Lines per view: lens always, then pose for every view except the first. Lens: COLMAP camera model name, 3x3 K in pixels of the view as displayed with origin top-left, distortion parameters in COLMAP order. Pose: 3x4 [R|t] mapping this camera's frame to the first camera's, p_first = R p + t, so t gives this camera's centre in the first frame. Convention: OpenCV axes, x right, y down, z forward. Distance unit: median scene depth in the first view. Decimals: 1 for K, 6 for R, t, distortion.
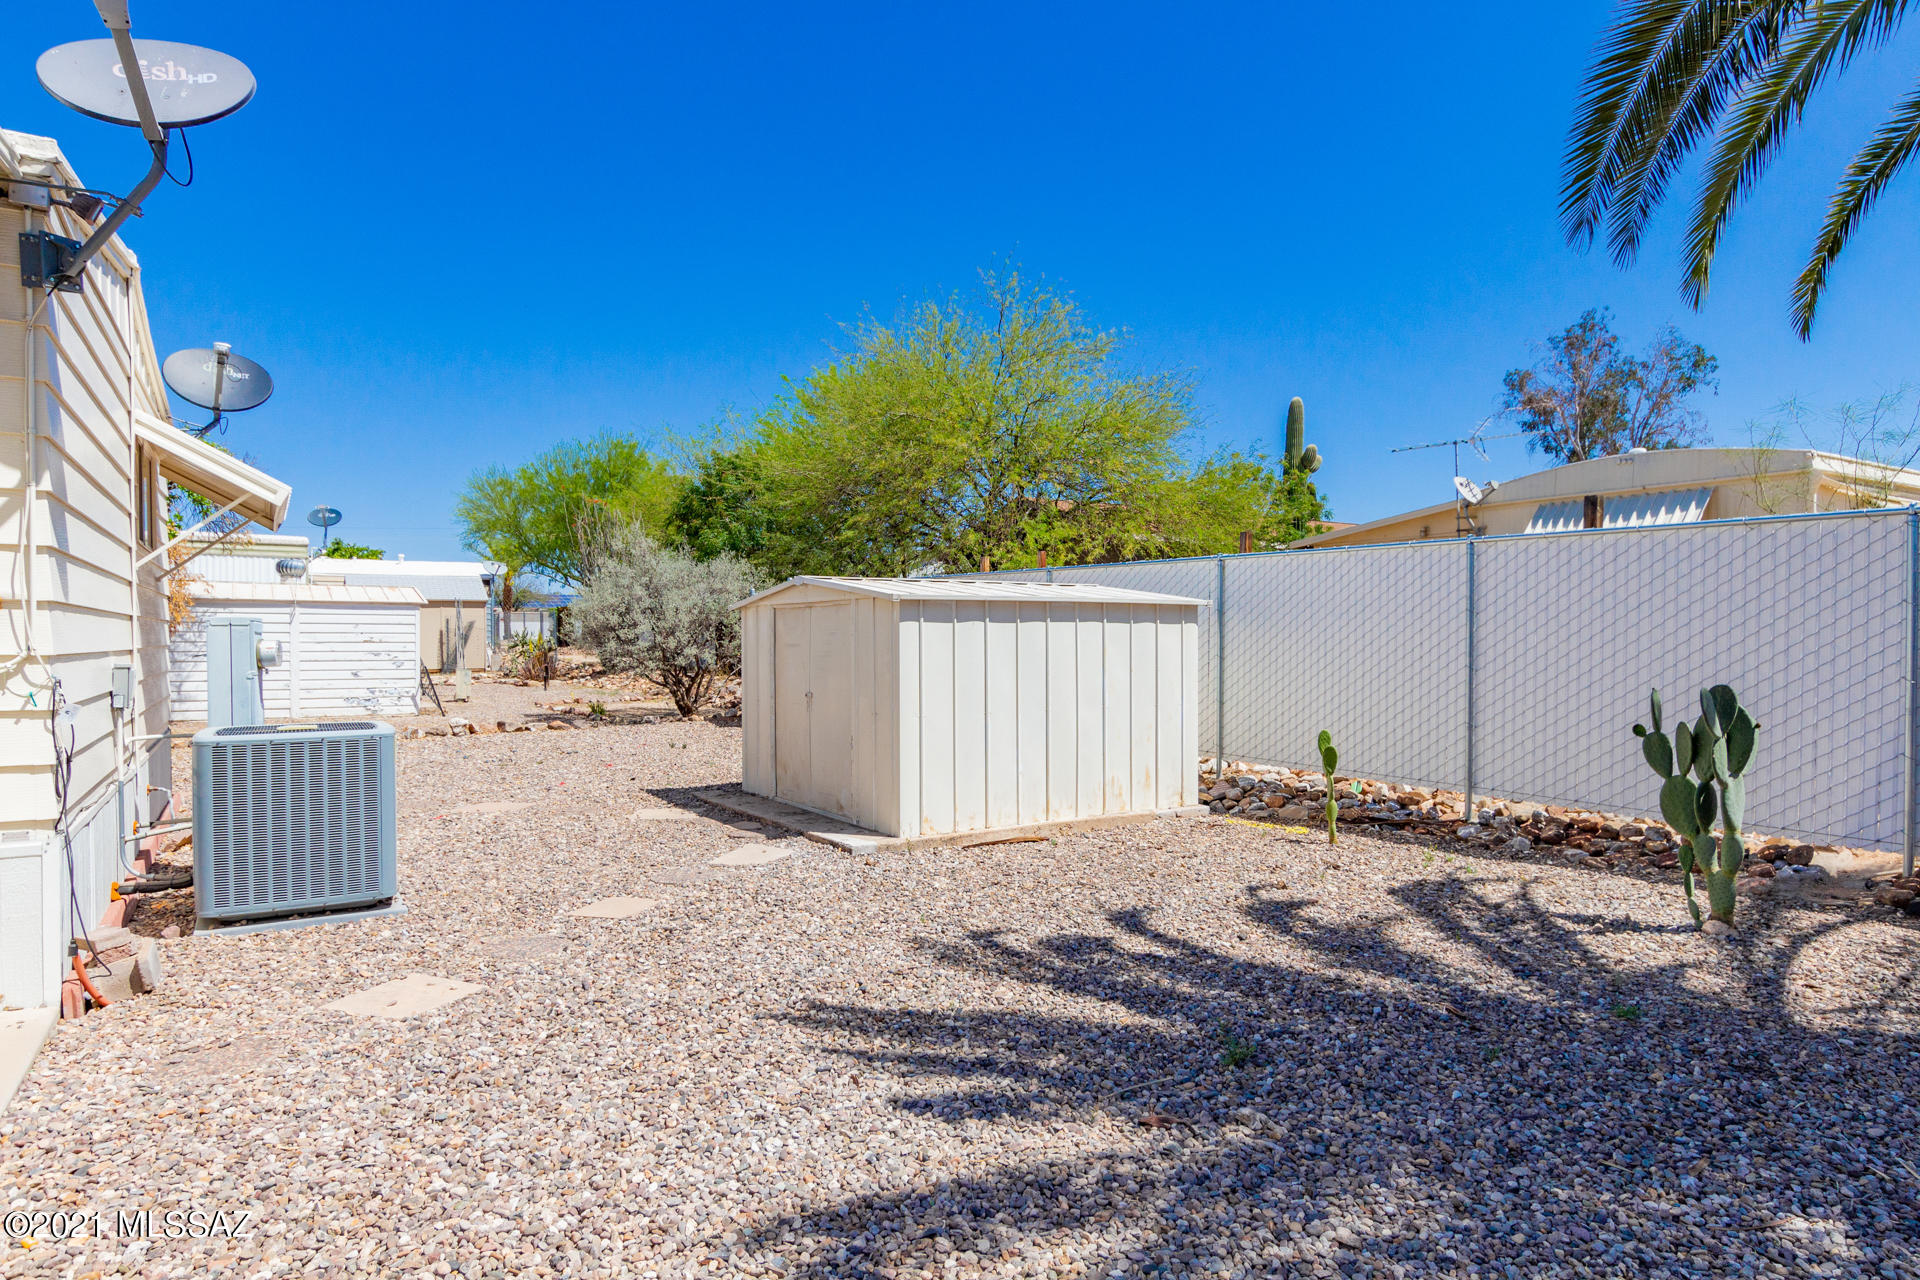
lens RADIAL K [[1128.5, 0, 964.3], [0, 1128.5, 644.1], [0, 0, 1]] dist [-0.006270, 0.001204]
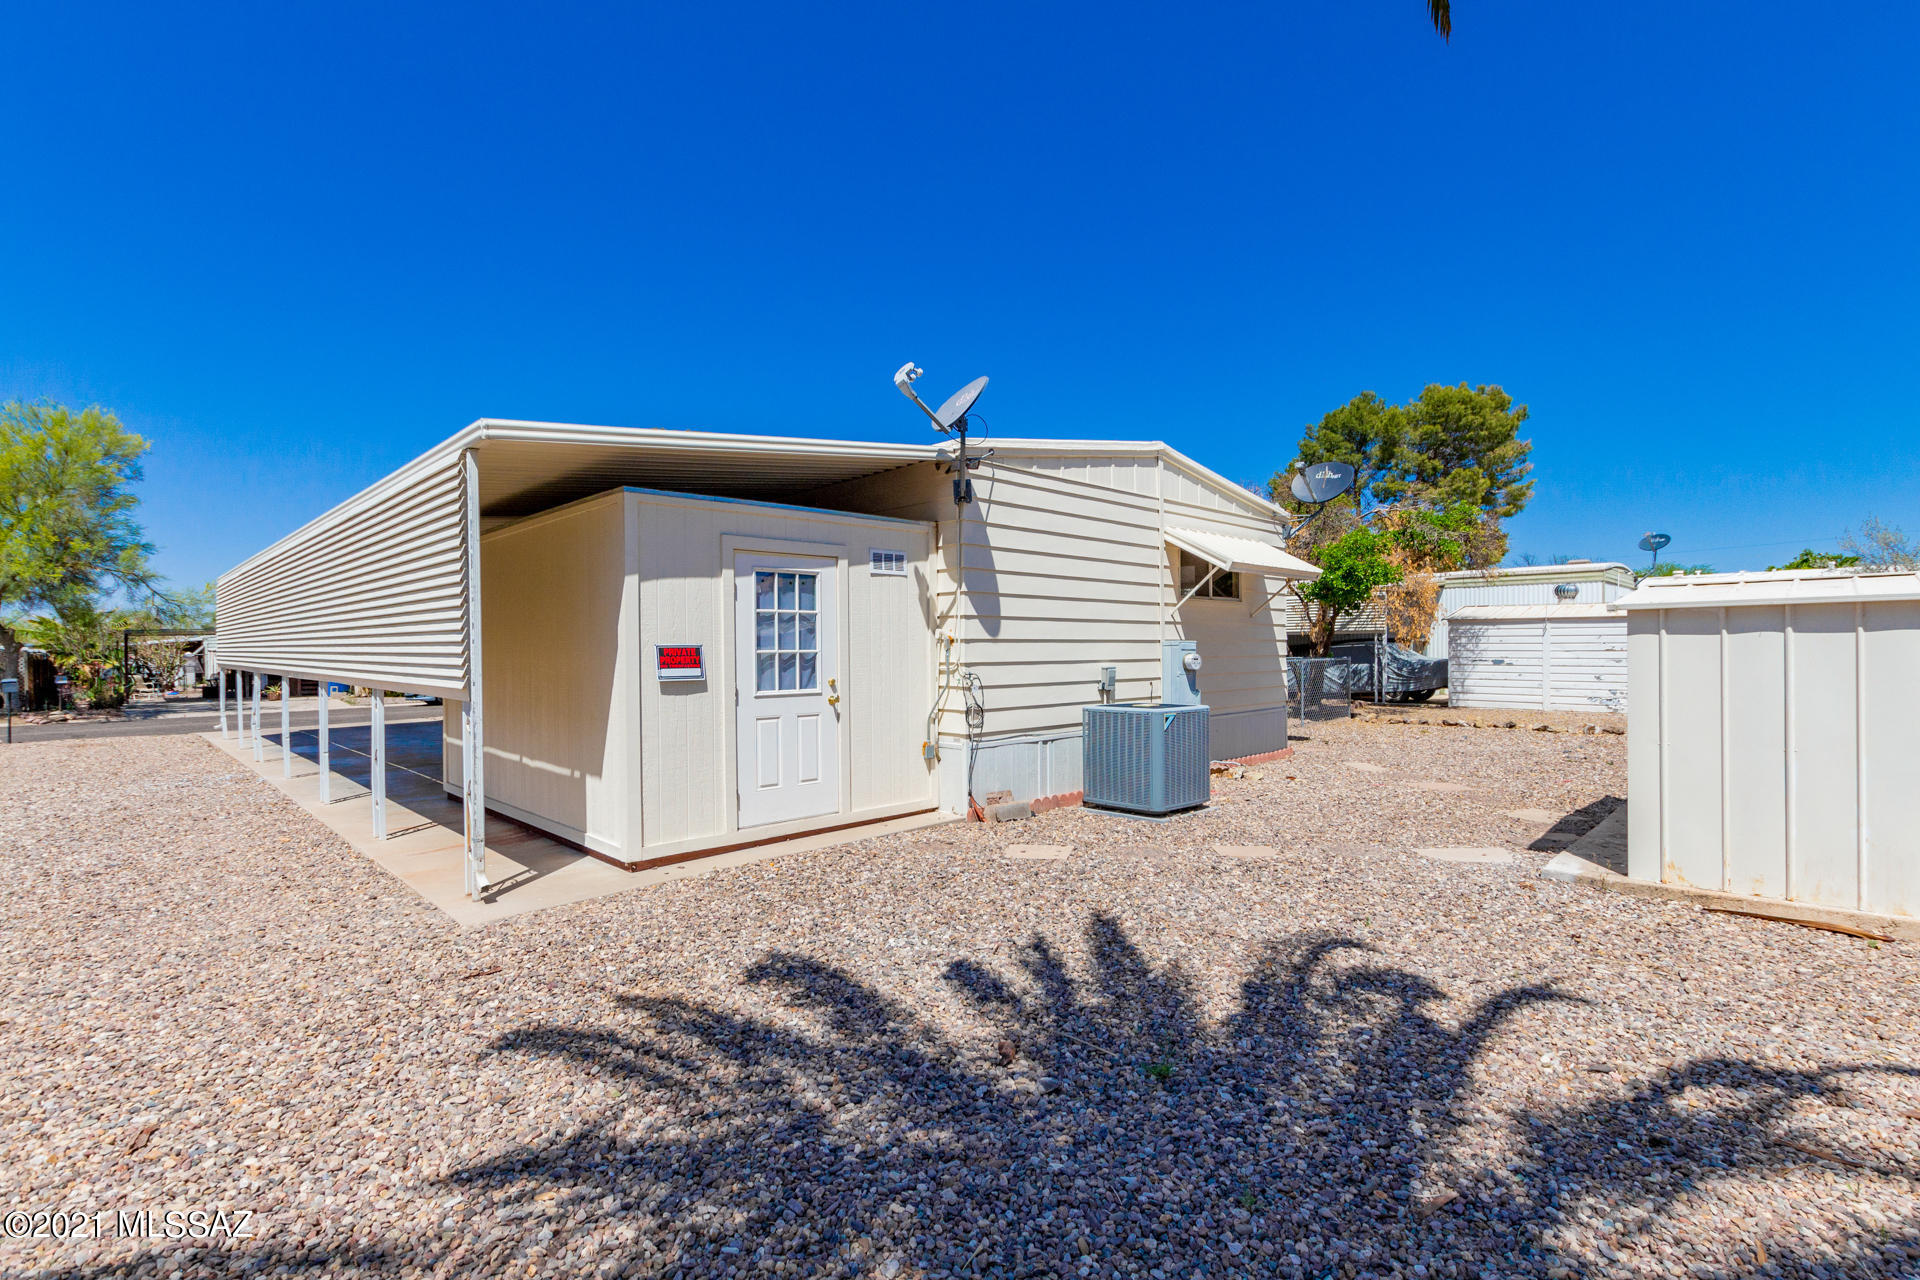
lens RADIAL K [[874.6, 0, 962.4], [0, 874.6, 649.3], [0, 0, 1]] dist [-0.001473, 0.000315]
pose [[0.212313, 0.000091, -0.977202, 0.752822], [0.001379, 0.999999, 0.000393, -0.014931], [0.977201, -0.001431, 0.212313, 0.501575]]
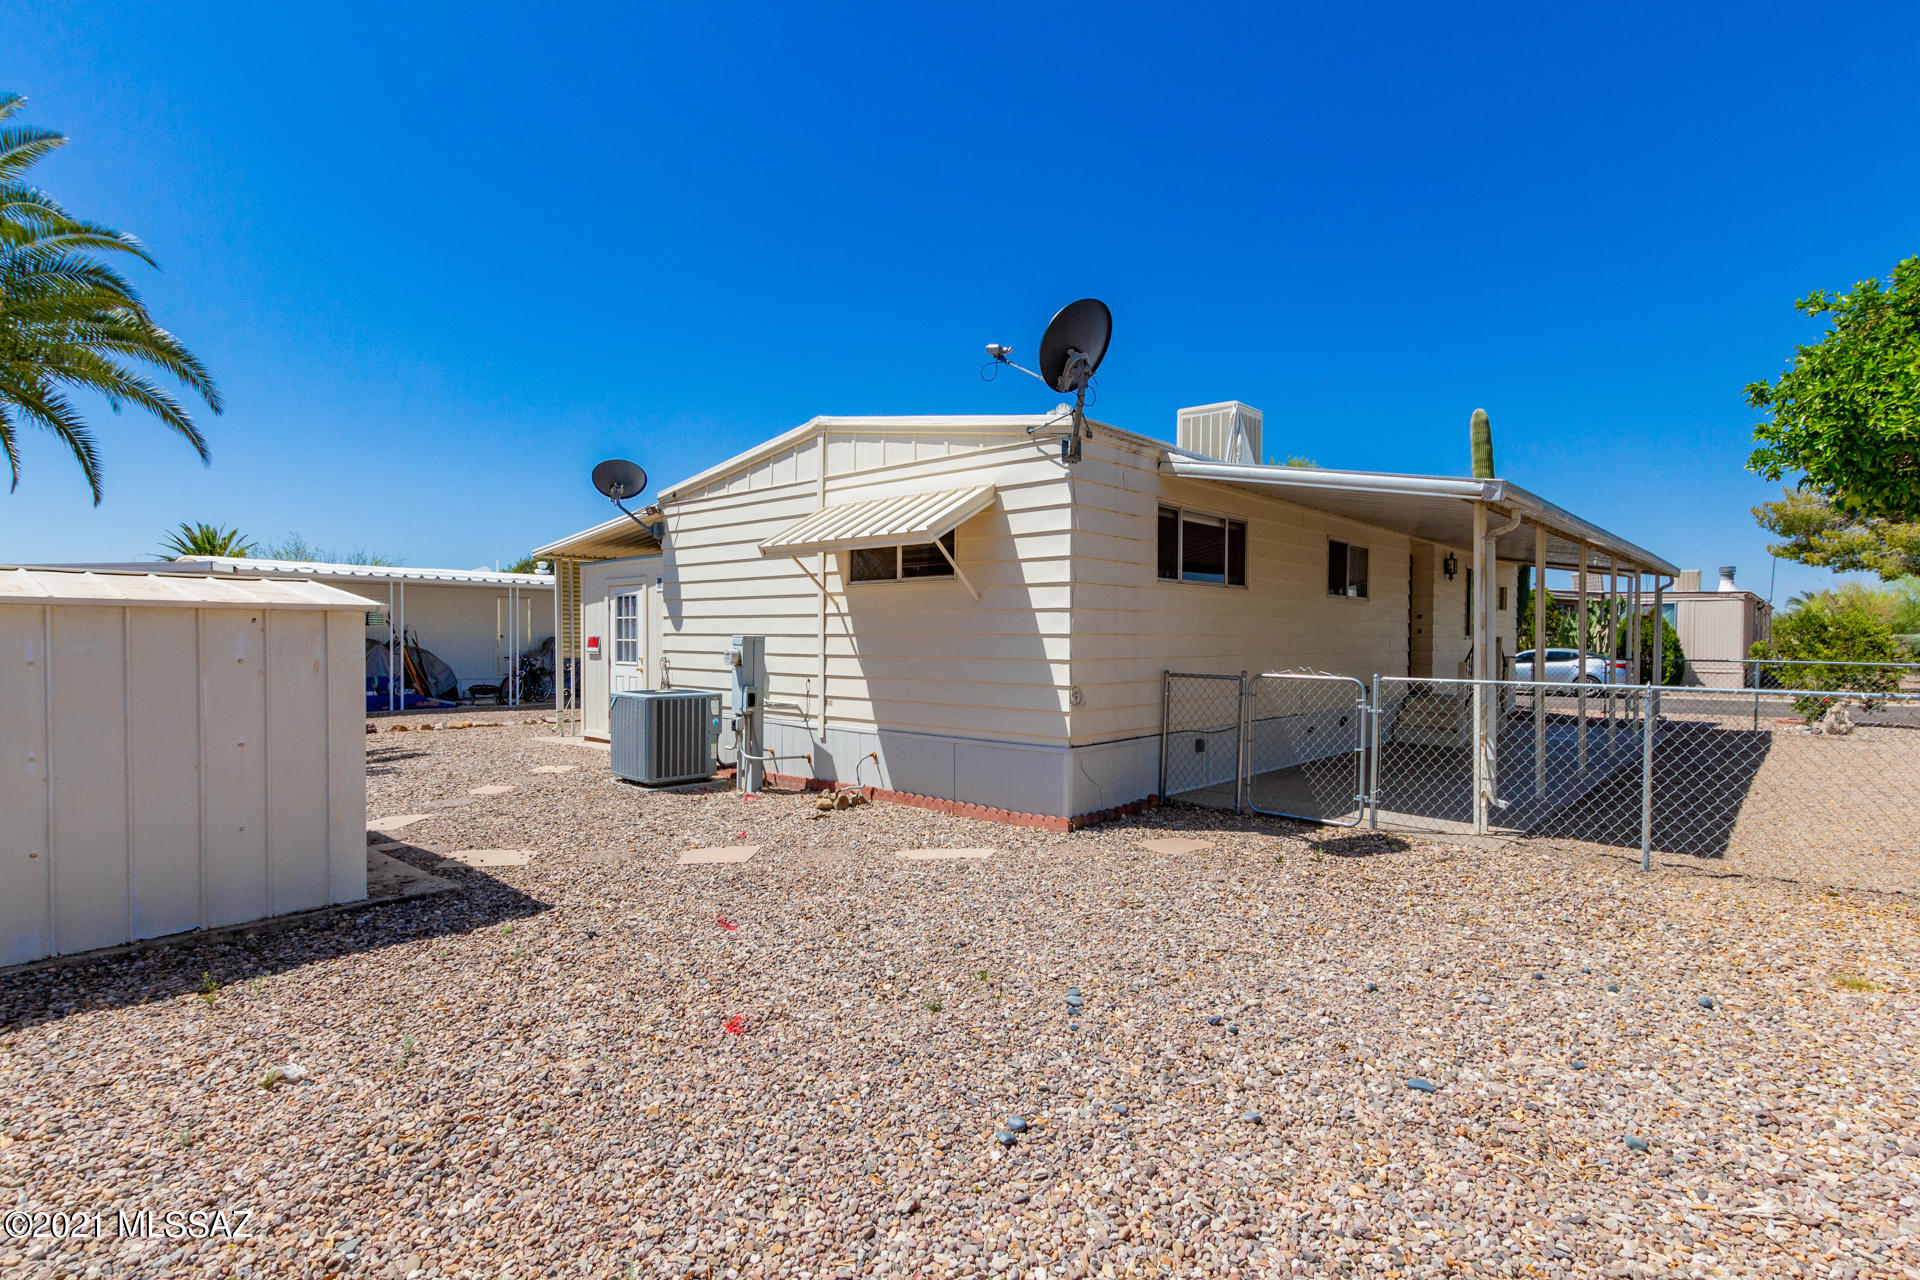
lens RADIAL K [[874.6, 0, 960.3], [0, 874.6, 636.4], [0, 0, 1]] dist [-0.001473, 0.000315]
pose [[-0.953833, 0.005646, -0.300286, -0.689309], [0.001318, 0.999892, 0.014616, -0.053029], [0.300336, 0.013545, -0.953737, 2.949752]]
